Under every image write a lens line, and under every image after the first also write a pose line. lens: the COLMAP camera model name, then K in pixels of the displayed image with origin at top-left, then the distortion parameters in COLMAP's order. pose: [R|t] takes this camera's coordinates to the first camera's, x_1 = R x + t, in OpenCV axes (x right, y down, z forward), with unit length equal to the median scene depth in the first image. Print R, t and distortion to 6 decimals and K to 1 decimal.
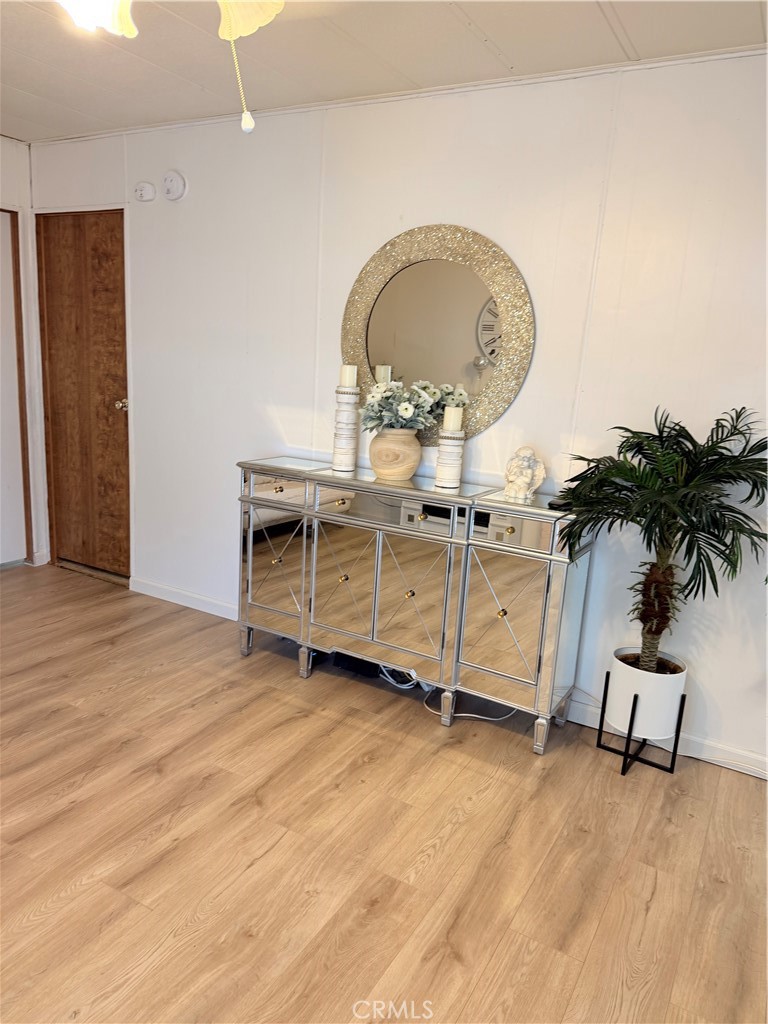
lens RADIAL K [[740.4, 0, 384.0], [0, 740.4, 512.0], [0, 0, 1]] dist [0.001906, -0.003773]
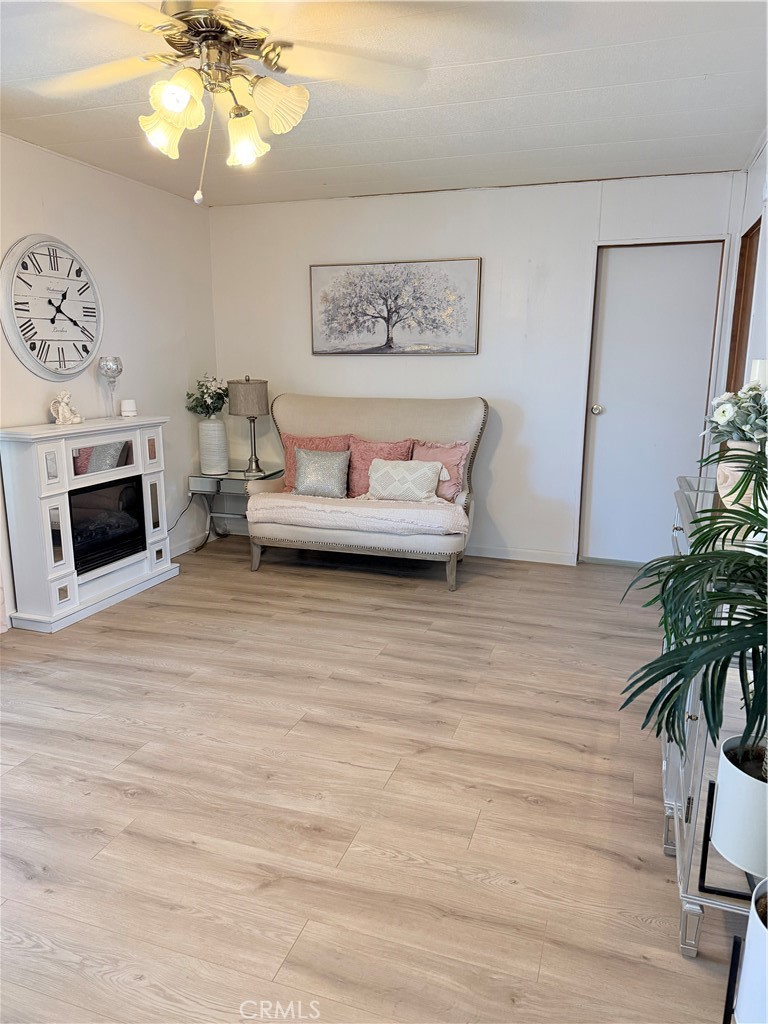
lens RADIAL K [[740.4, 0, 384.0], [0, 740.4, 512.0], [0, 0, 1]] dist [0.001906, -0.003773]
pose [[0.198350, 0.157926, -0.967324, 0.821114], [-0.220350, 0.968854, 0.112993, -0.070318], [0.955041, 0.190738, 0.226972, 0.606087]]
